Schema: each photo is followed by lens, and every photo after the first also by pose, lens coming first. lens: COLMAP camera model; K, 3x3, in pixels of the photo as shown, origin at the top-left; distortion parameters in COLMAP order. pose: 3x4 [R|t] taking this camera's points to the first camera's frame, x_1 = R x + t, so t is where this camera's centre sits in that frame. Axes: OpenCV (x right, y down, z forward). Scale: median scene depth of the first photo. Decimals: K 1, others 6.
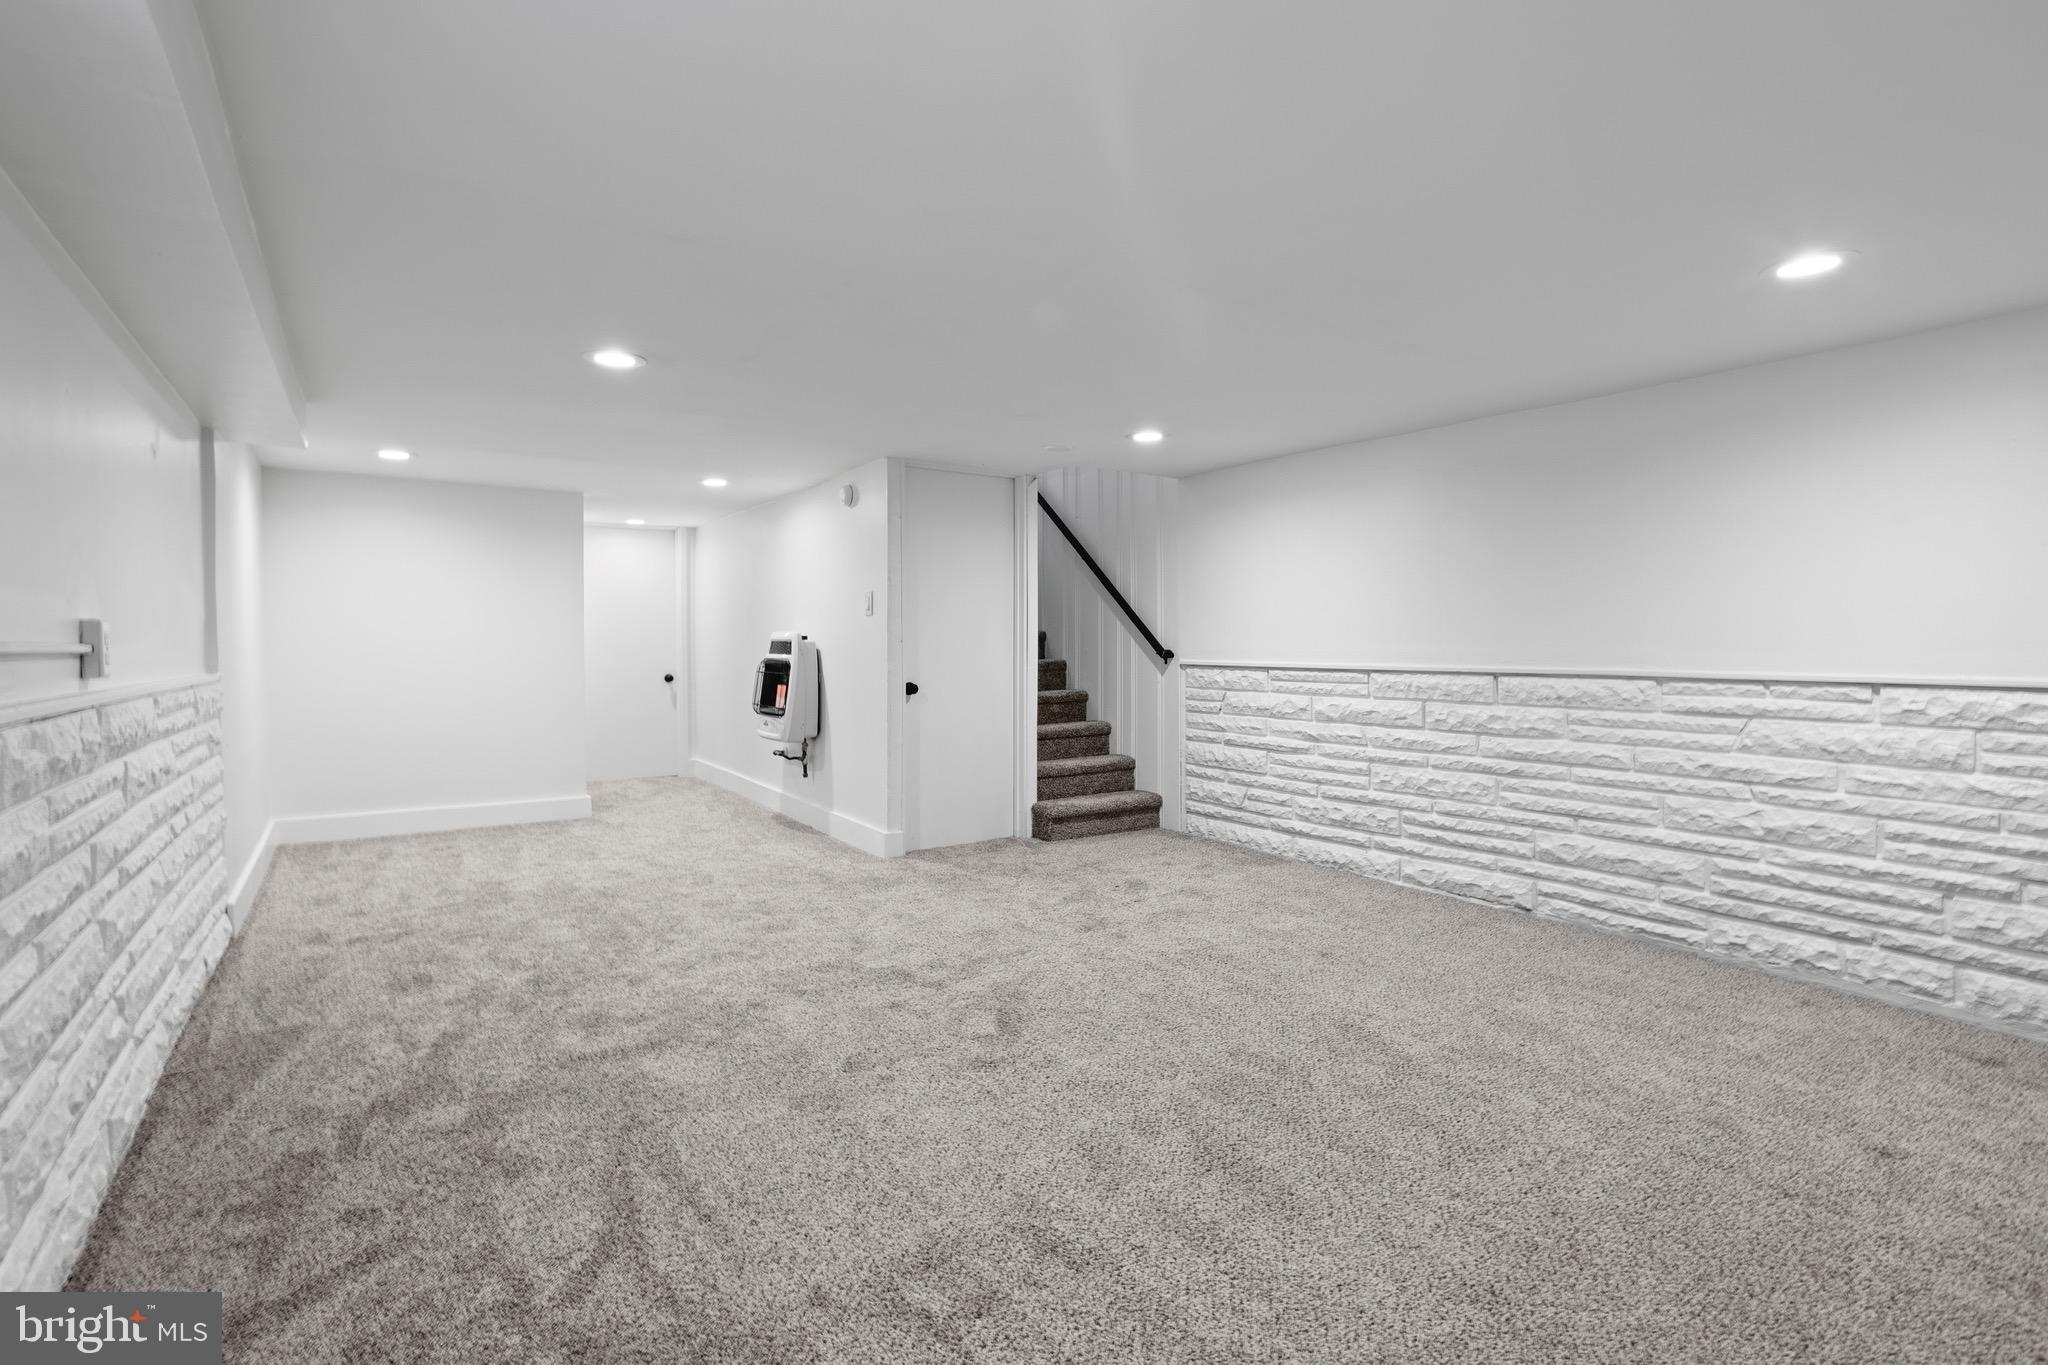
lens RADIAL K [[1007.3, 0, 1007.9], [0, 1007.3, 671.3], [0, 0, 1]] dist [-0.036804, 0.015354]
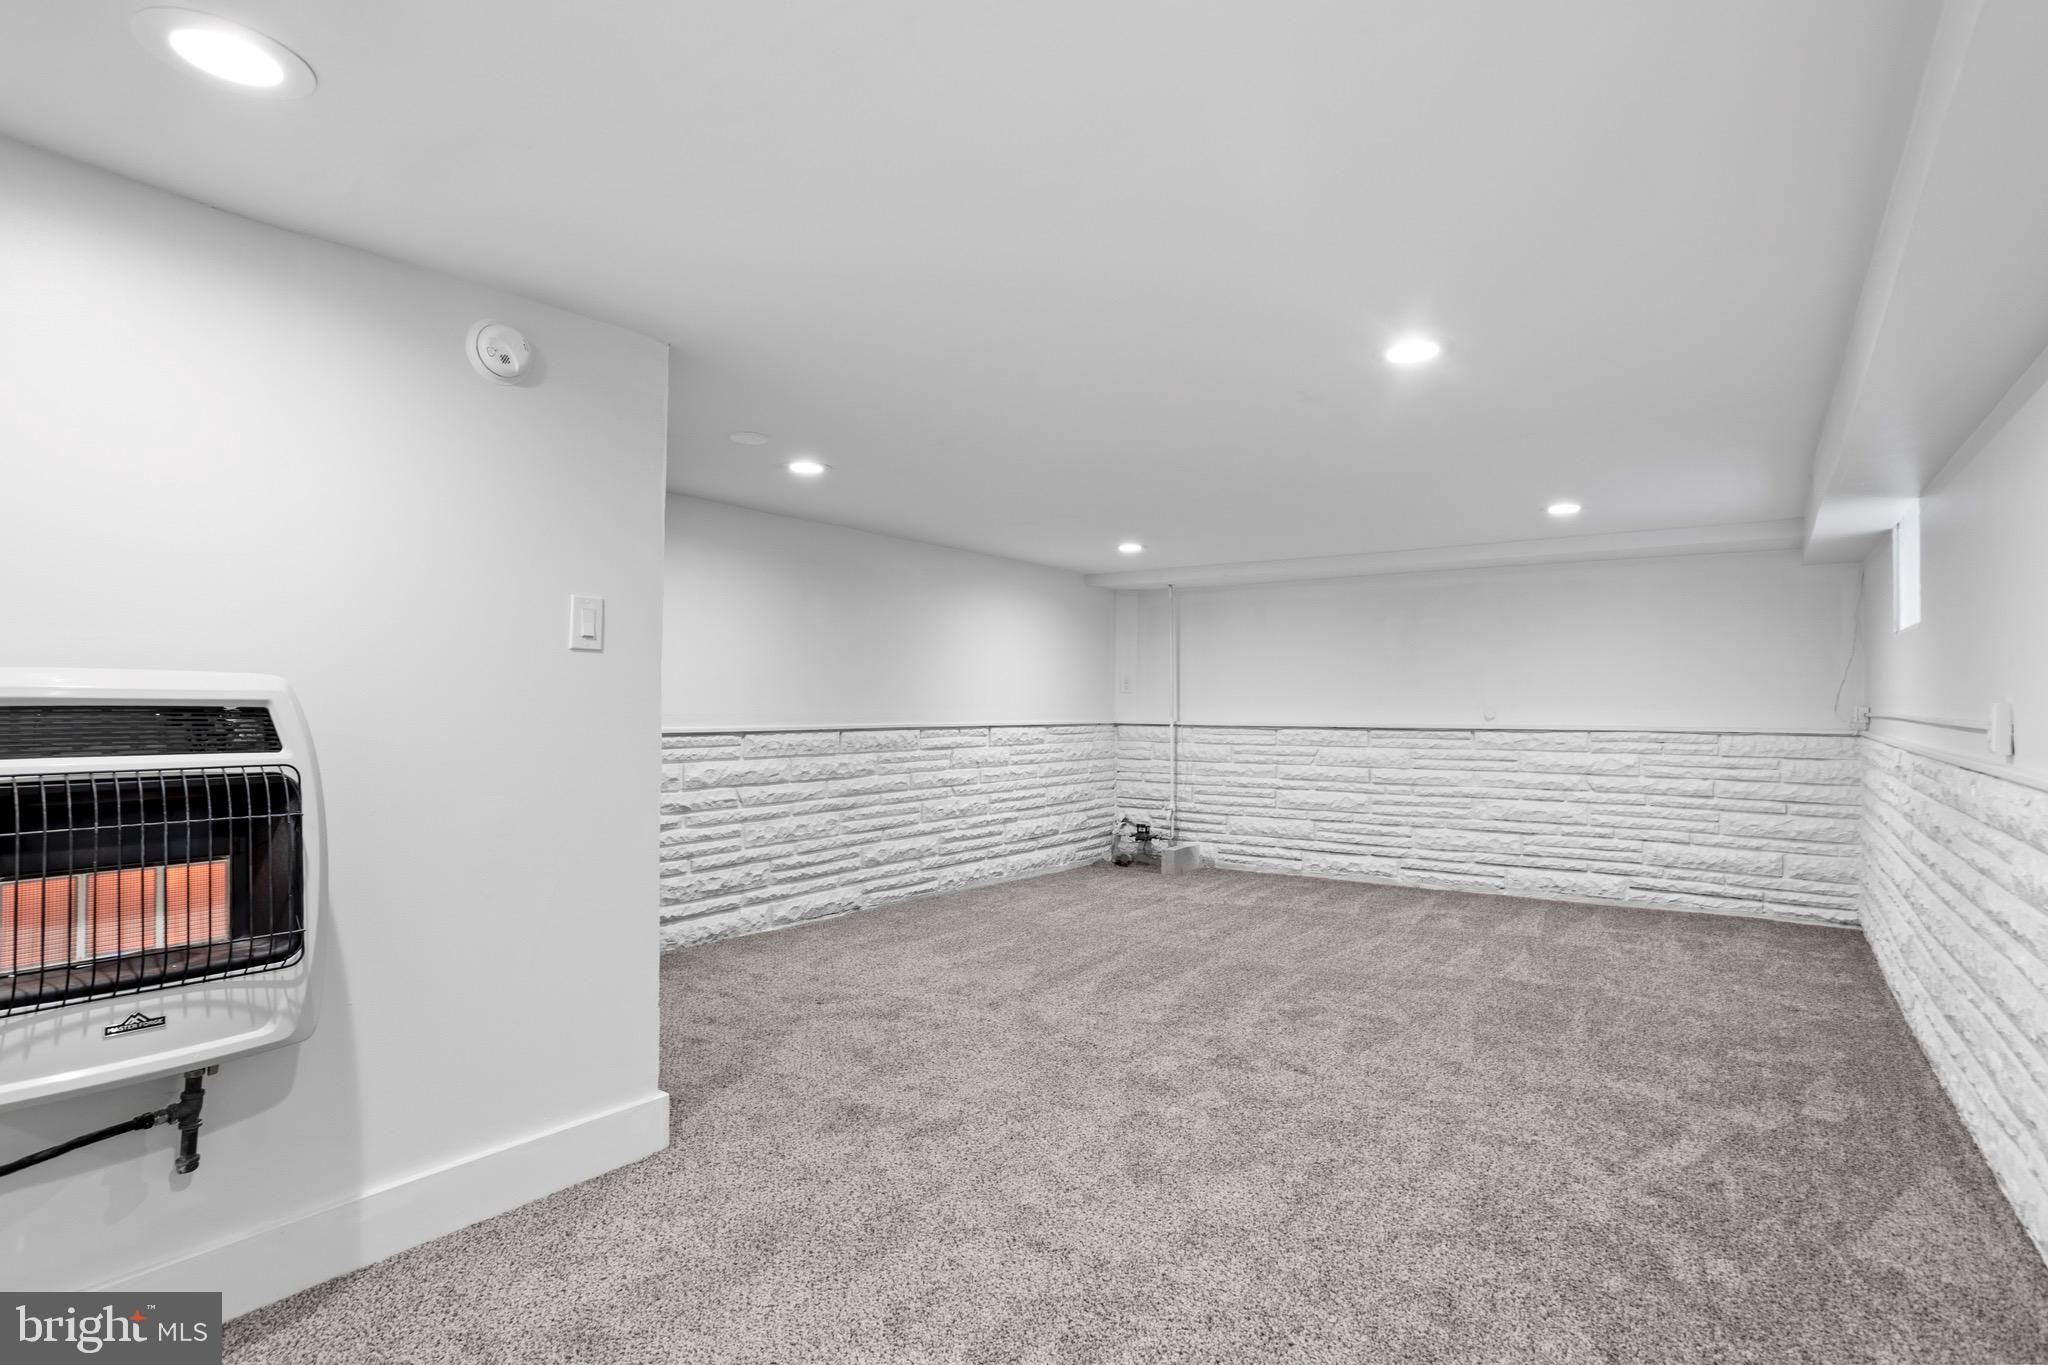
lens RADIAL K [[1007.3, 0, 1059.7], [0, 1007.3, 692.9], [0, 0, 1]] dist [-0.036804, 0.015354]
pose [[-0.376758, 0.008865, 0.926269, -0.819335], [0.020253, 0.999794, -0.001331, -0.038191], [-0.926090, 0.018258, -0.376860, 1.264226]]
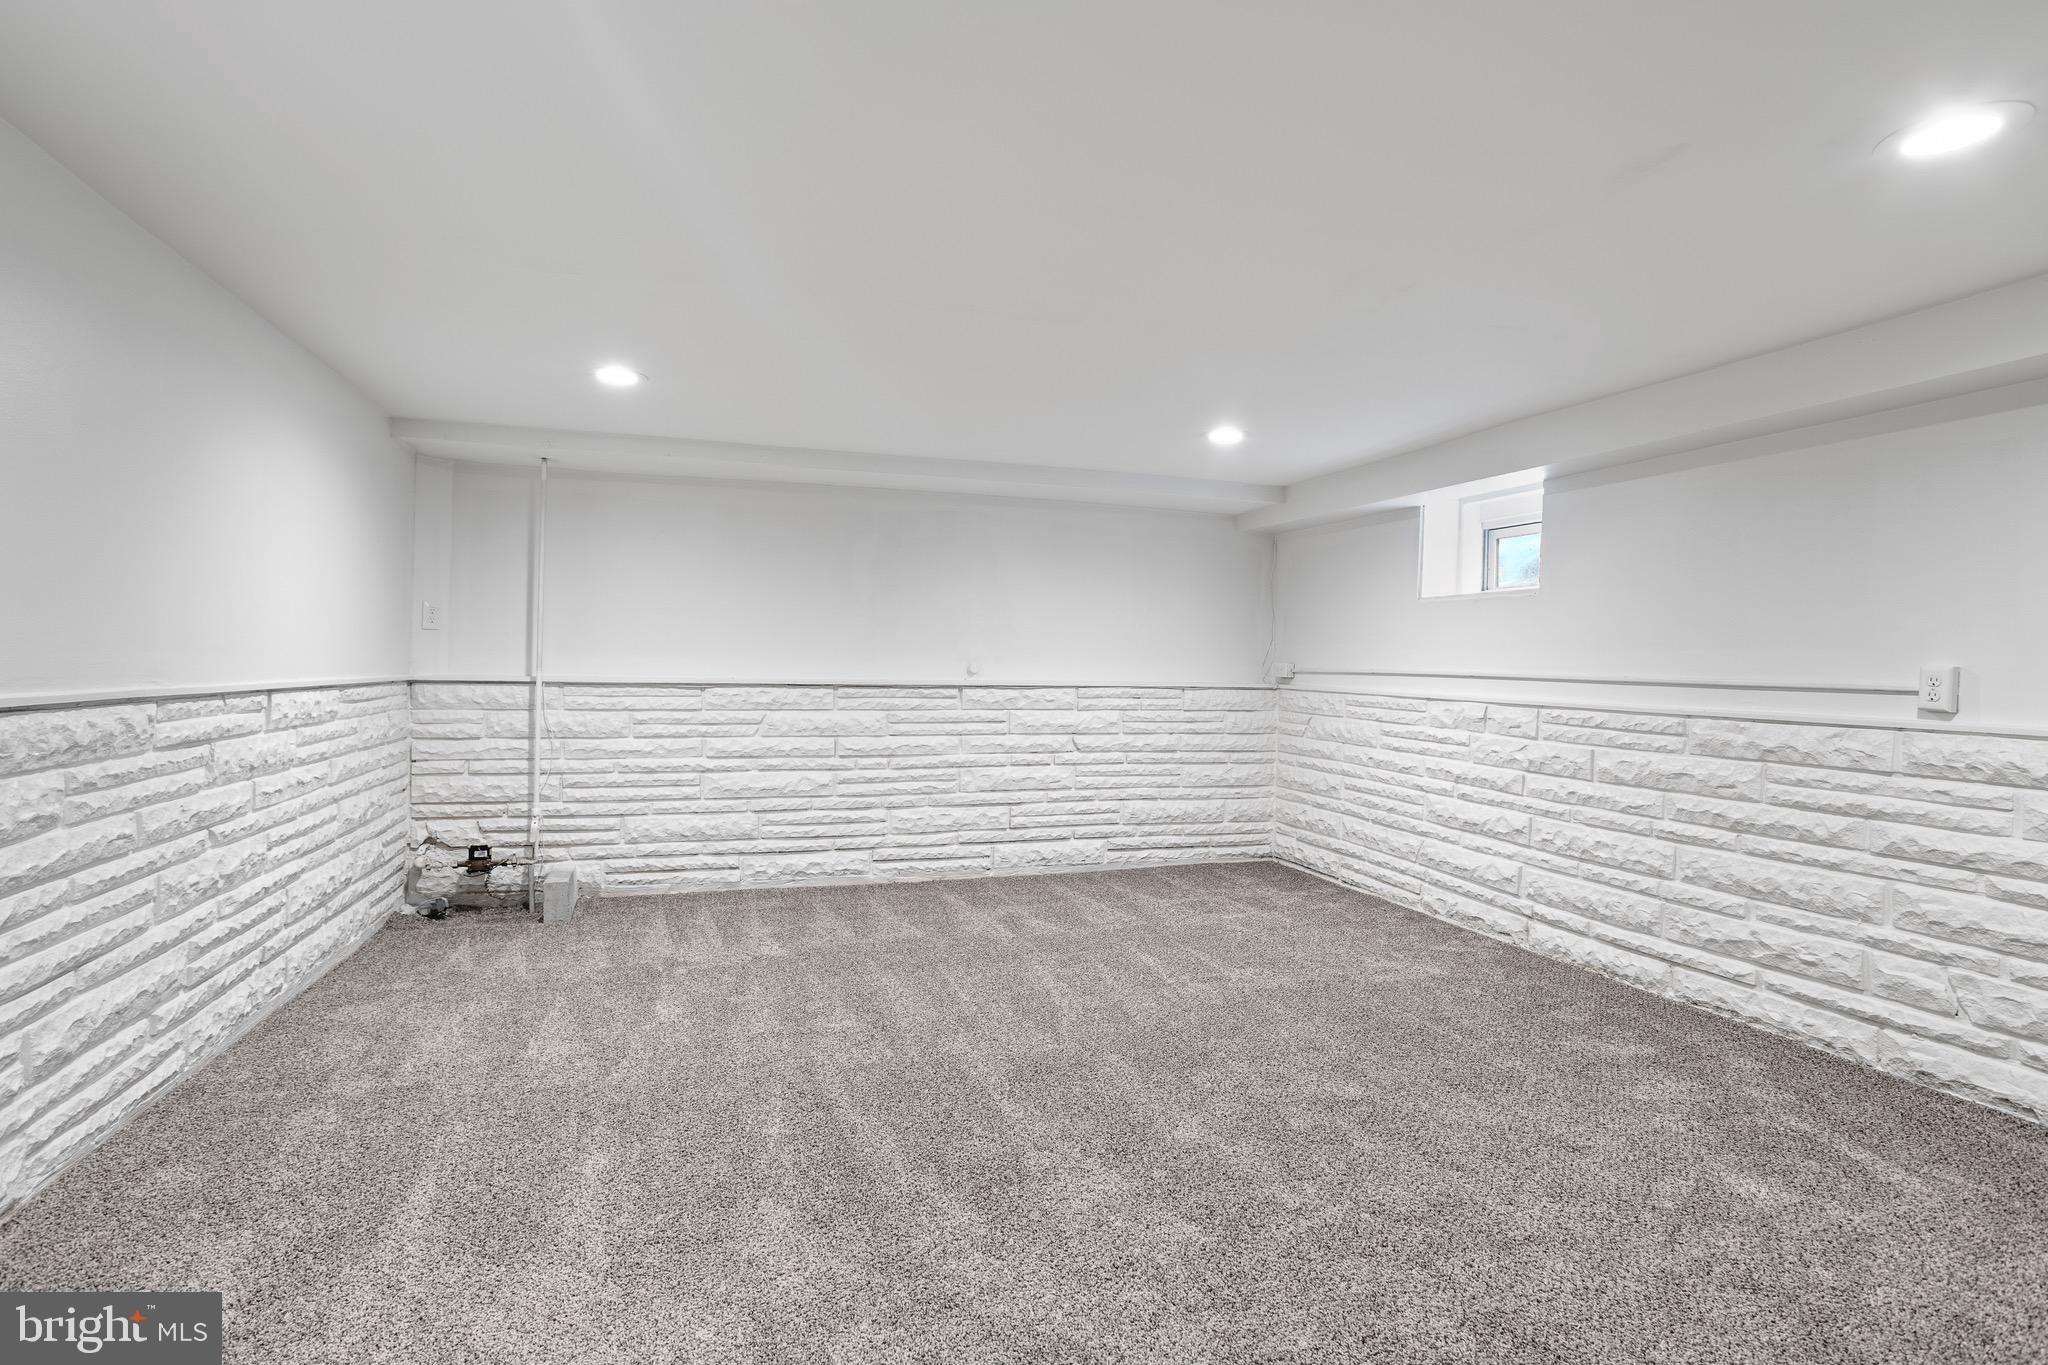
lens RADIAL K [[1007.3, 0, 1036.3], [0, 1007.3, 666.2], [0, 0, 1]] dist [-0.036804, 0.015354]
pose [[-0.962845, -0.017752, 0.269469, -0.070042], [-0.010685, 0.999560, 0.027673, -0.034604], [-0.269842, 0.023765, -0.962611, 1.330674]]
